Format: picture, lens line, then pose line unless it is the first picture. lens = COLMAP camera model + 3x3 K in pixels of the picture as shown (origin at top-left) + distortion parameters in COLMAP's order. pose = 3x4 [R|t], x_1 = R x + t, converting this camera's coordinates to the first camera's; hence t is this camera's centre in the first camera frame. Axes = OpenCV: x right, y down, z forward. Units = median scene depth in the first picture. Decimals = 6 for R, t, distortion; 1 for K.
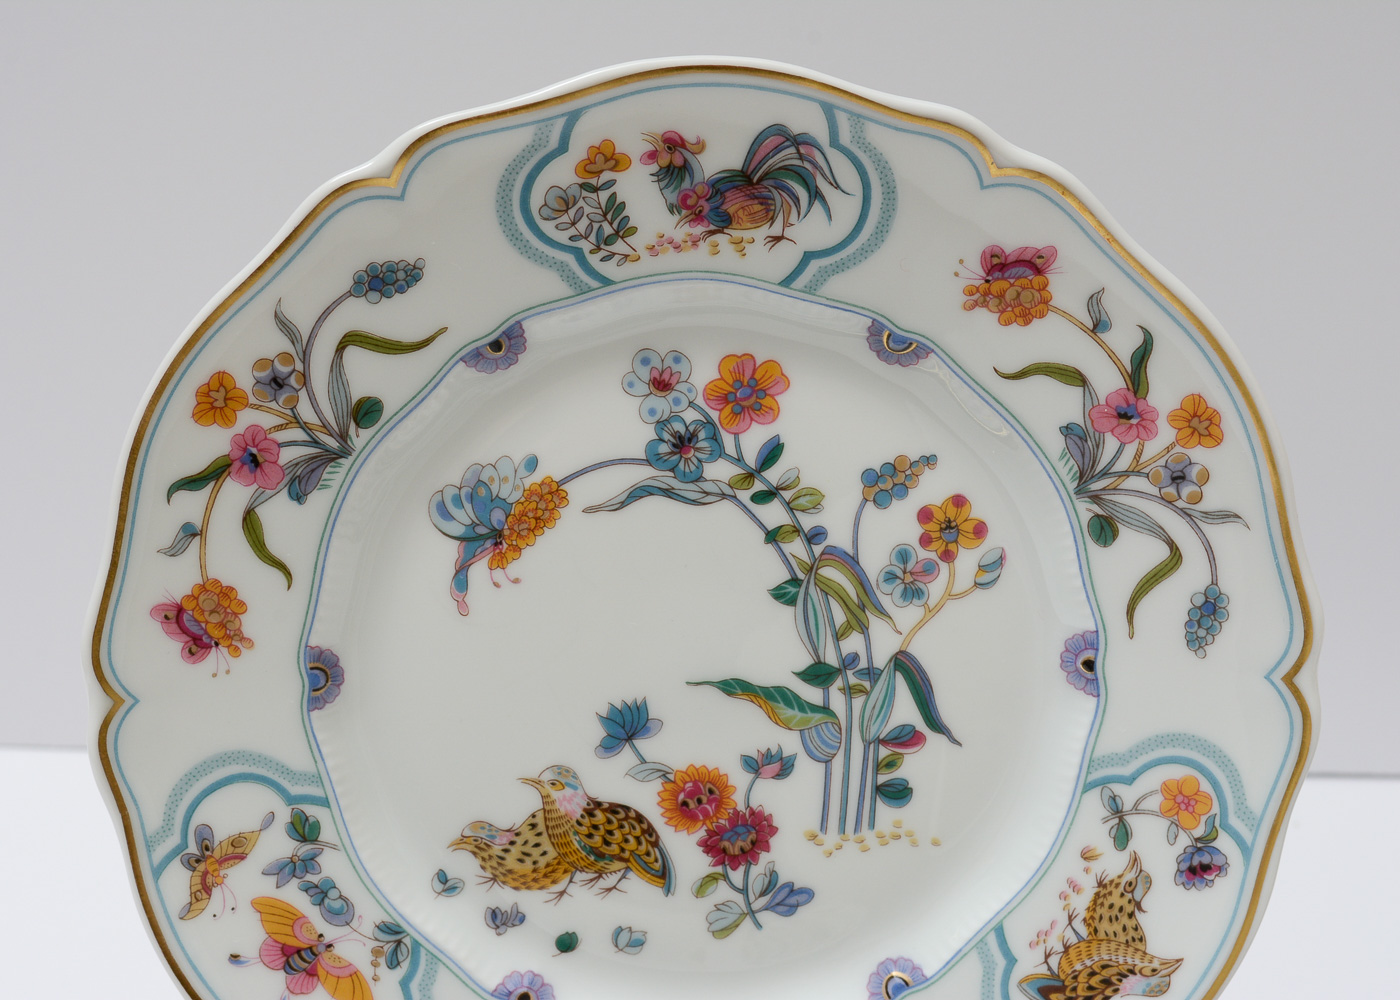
lens RADIAL K [[2553.9, 0, 696.8], [0, 2553.9, 494.7], [0, 0, 1]] dist [-0.007054, 0.000000]
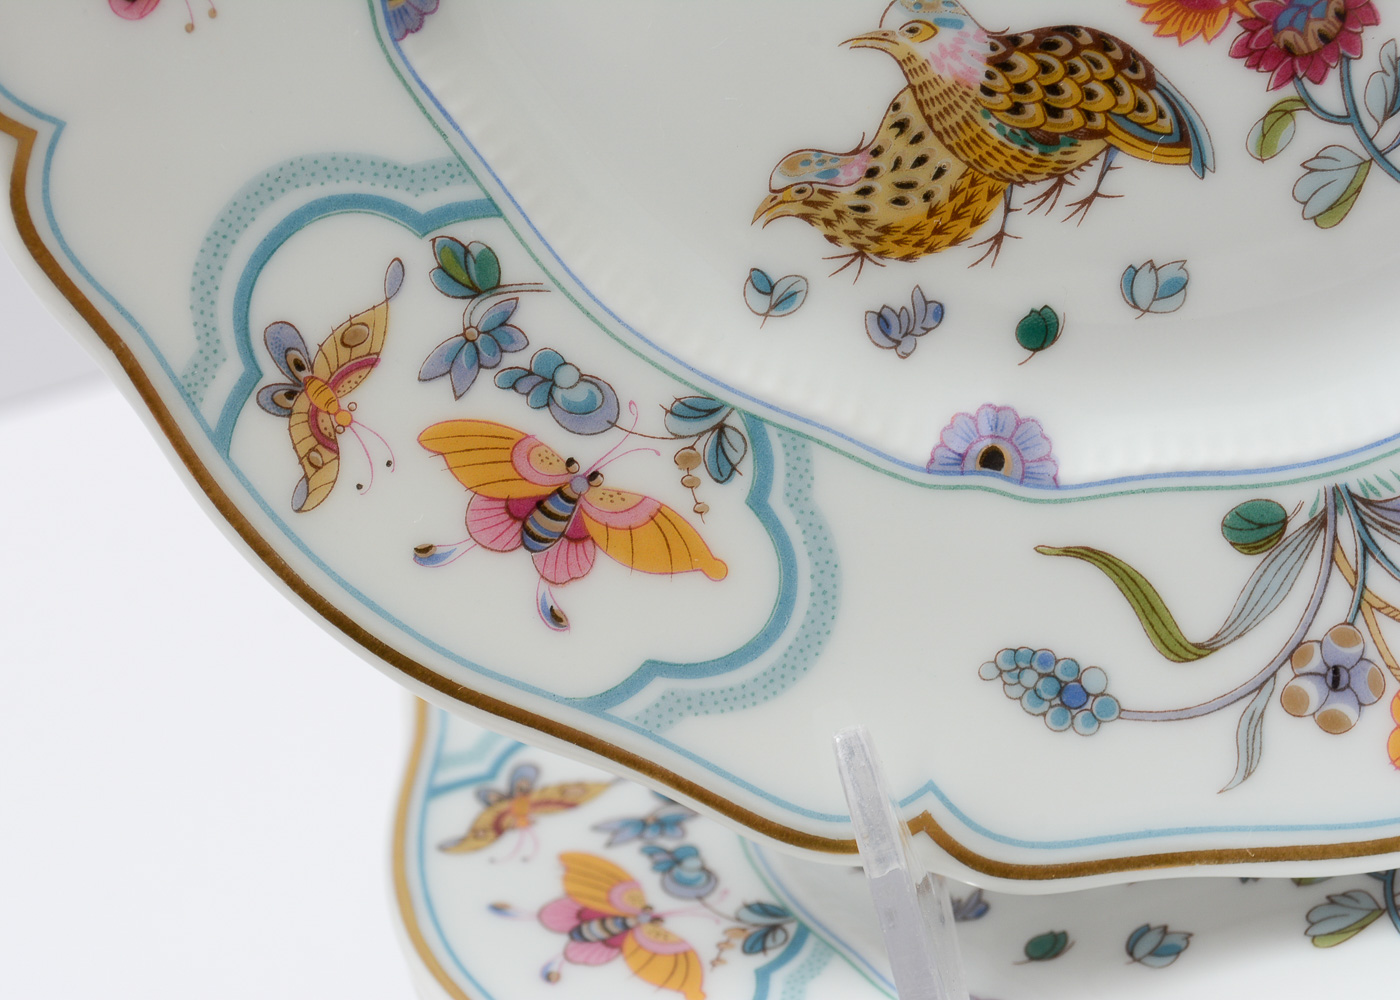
lens RADIAL K [[3296.2, 0, 699.2], [0, 3296.2, 505.4], [0, 0, 1]] dist [-0.001044, 0.000000]
pose [[0.941703, -0.302231, -0.147824, -0.028834], [0.322284, 0.936462, 0.138464, 0.098293], [0.096583, -0.178033, 0.979273, 0.358998]]
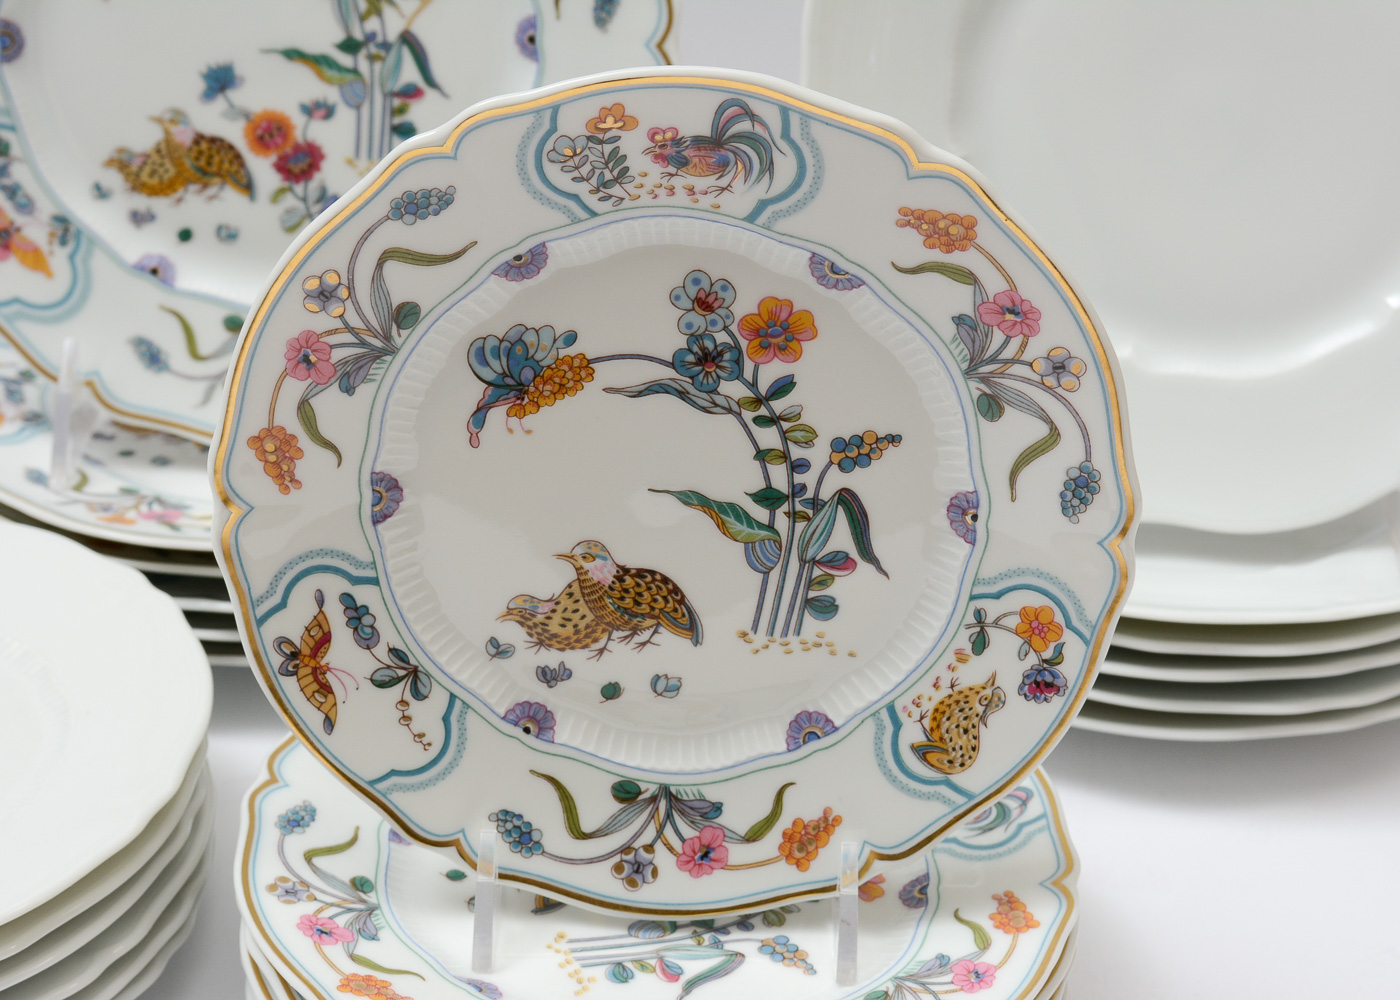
lens RADIAL K [[2599.3, 0, 701.2], [0, 2599.3, 495.5], [0, 0, 1]] dist [-0.004468, 0.000000]
pose [[0.999731, 0.016186, -0.016603, 0.276812], [-0.014633, 0.995858, 0.089739, 0.189669], [0.017987, -0.089472, 0.995827, -0.497682]]
